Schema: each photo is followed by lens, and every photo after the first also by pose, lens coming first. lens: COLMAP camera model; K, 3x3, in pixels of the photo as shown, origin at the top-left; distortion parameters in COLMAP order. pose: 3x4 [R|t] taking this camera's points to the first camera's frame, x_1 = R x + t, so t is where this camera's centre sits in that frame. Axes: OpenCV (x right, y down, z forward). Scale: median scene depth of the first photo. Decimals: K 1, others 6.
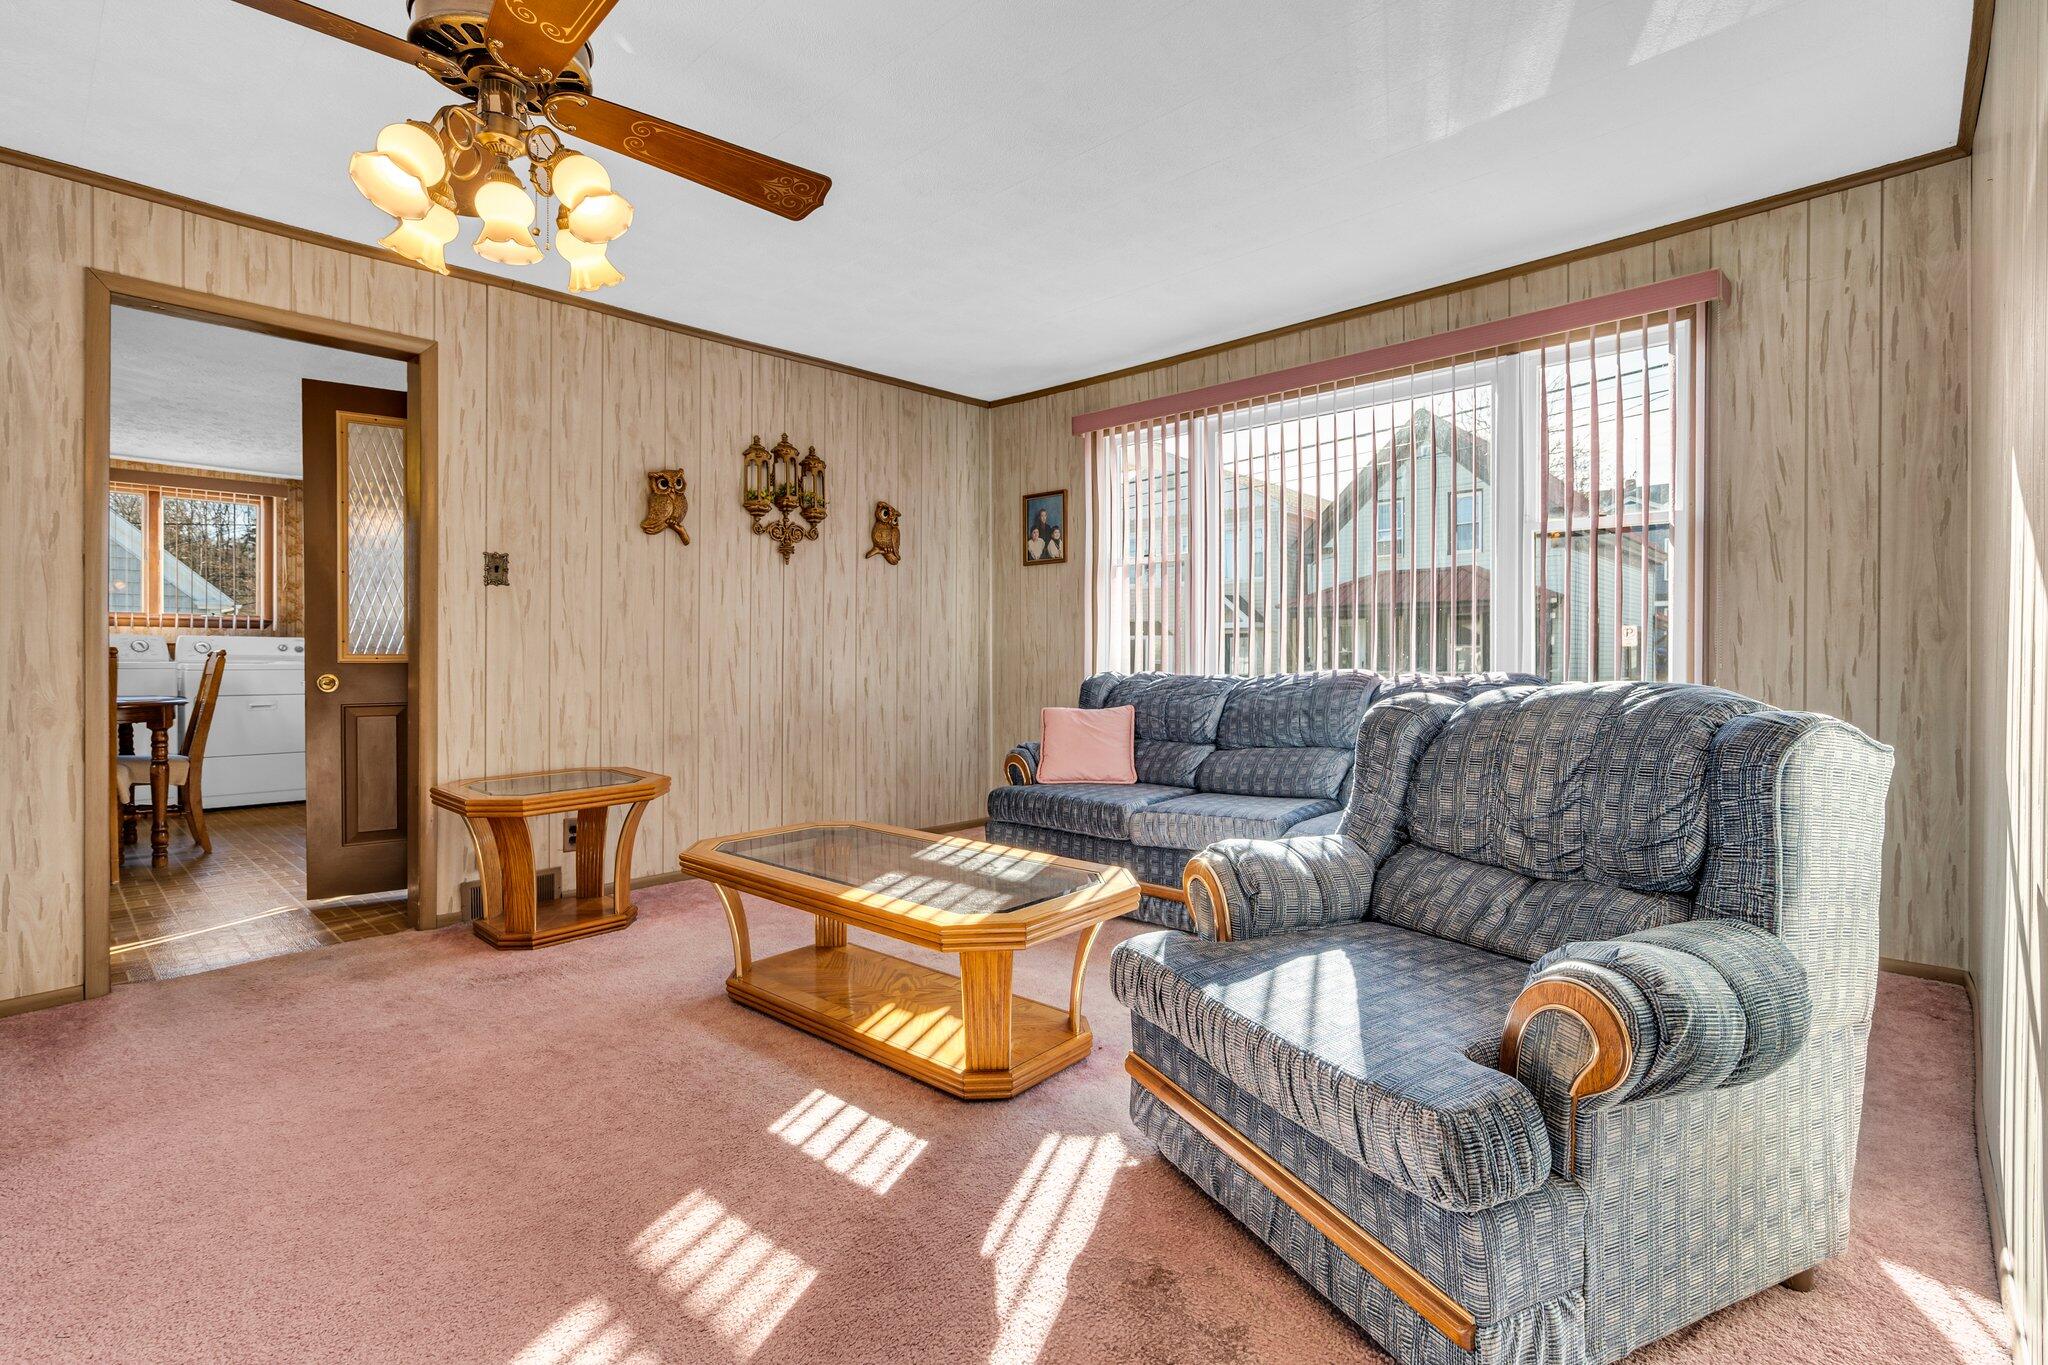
lens RADIAL K [[957.1, 0, 1027.1], [0, 957.1, 669.9], [0, 0, 1]] dist [-0.001930, -0.000256]
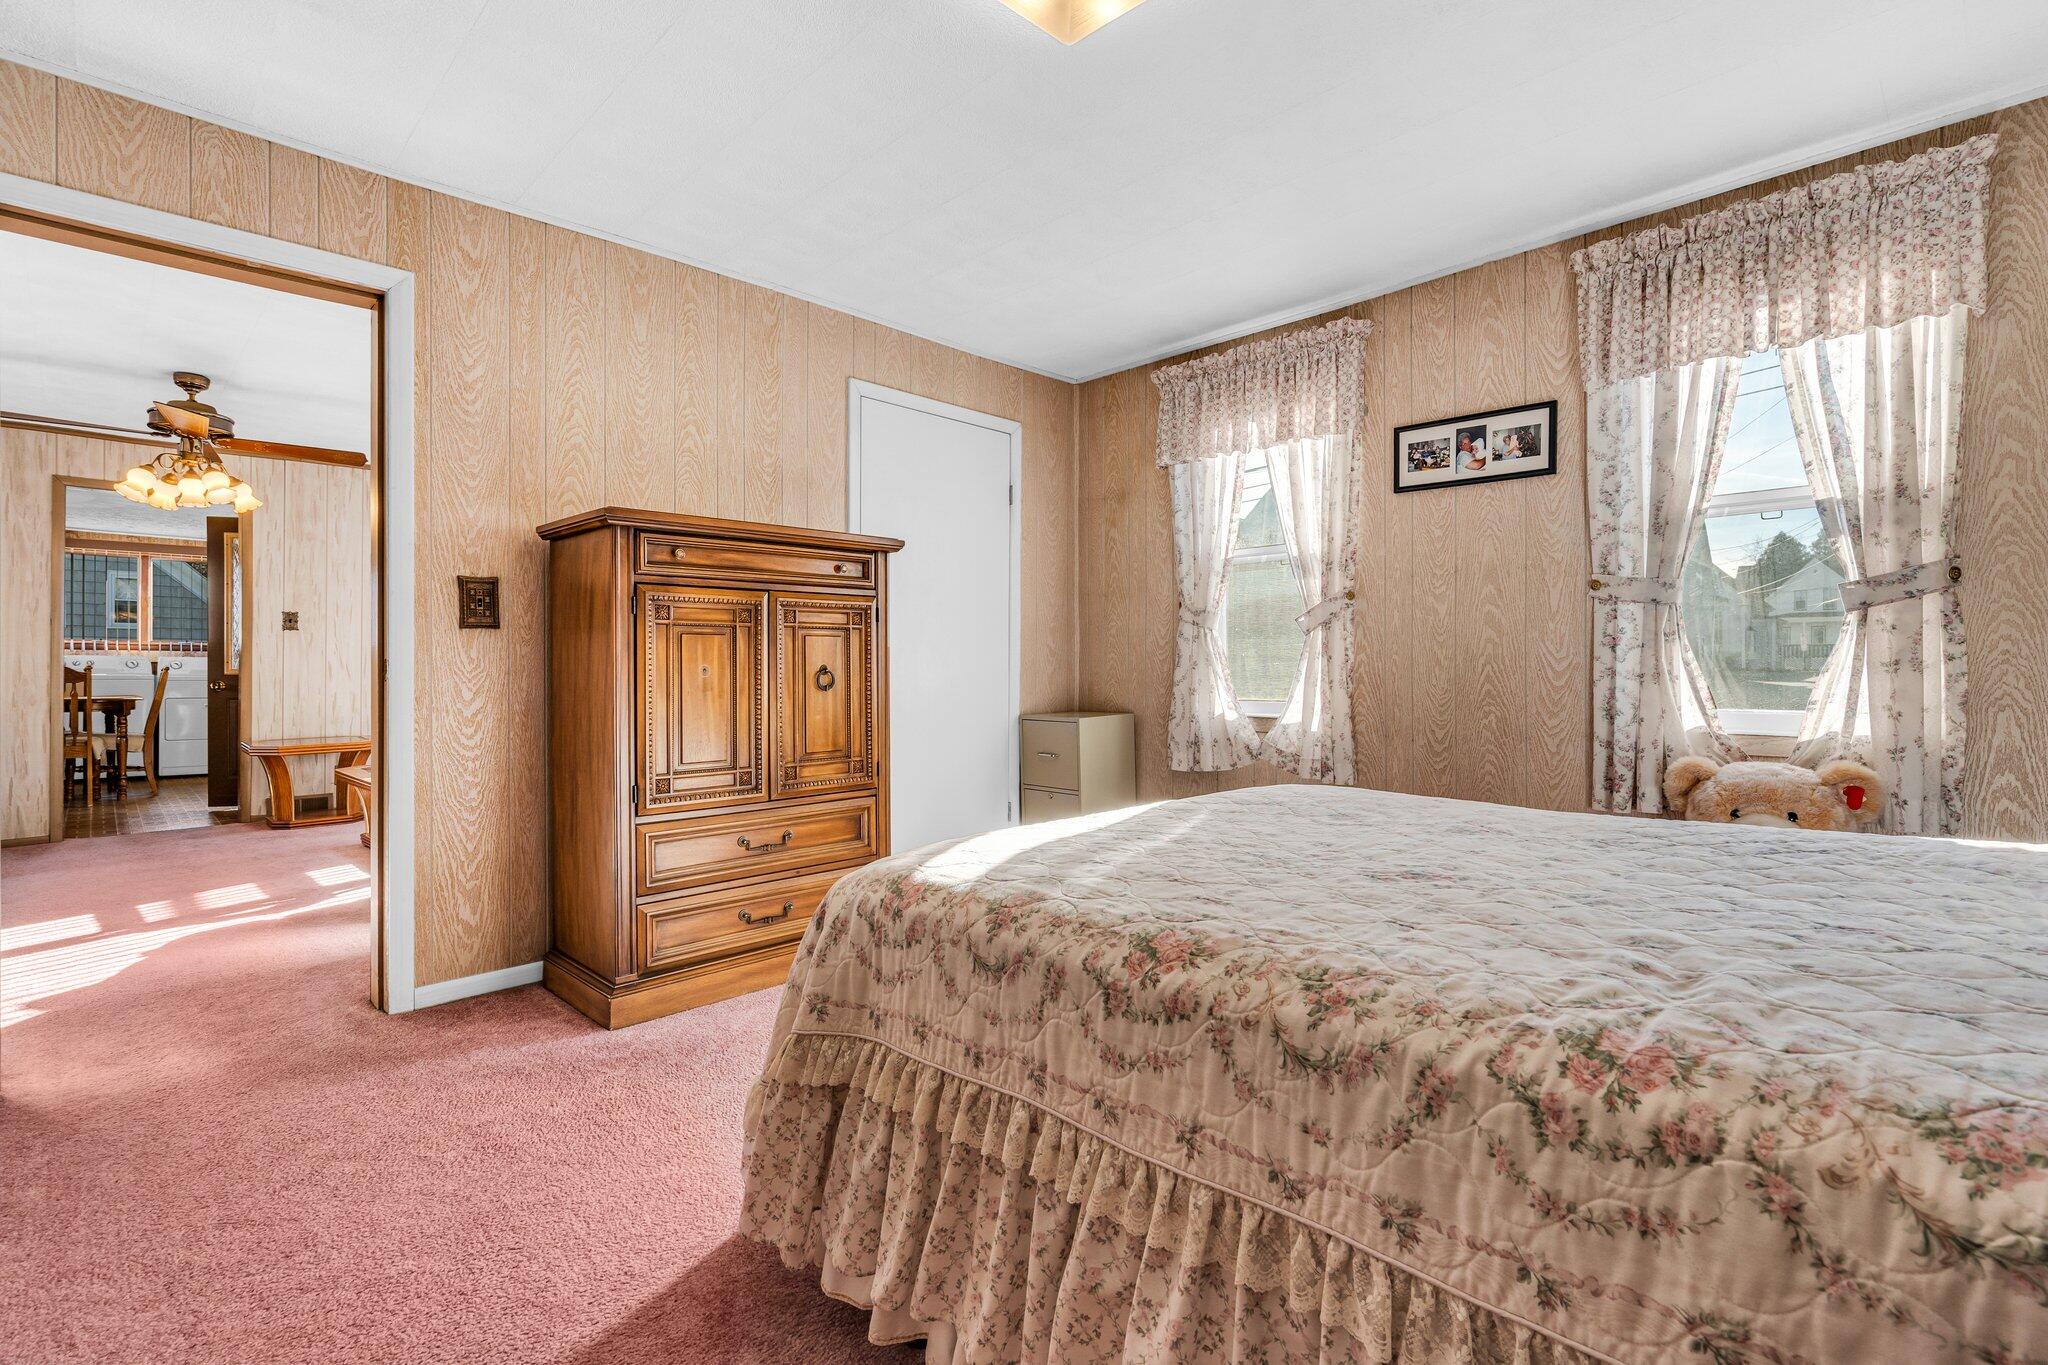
lens RADIAL K [[957.1, 0, 1020.9], [0, 957.1, 683.2], [0, 0, 1]] dist [-0.001930, -0.000256]
pose [[0.999330, 0.000831, -0.036597, 0.882488], [-0.001026, 0.999985, -0.005328, 0.017126], [0.036592, 0.005362, 0.999316, -0.730008]]
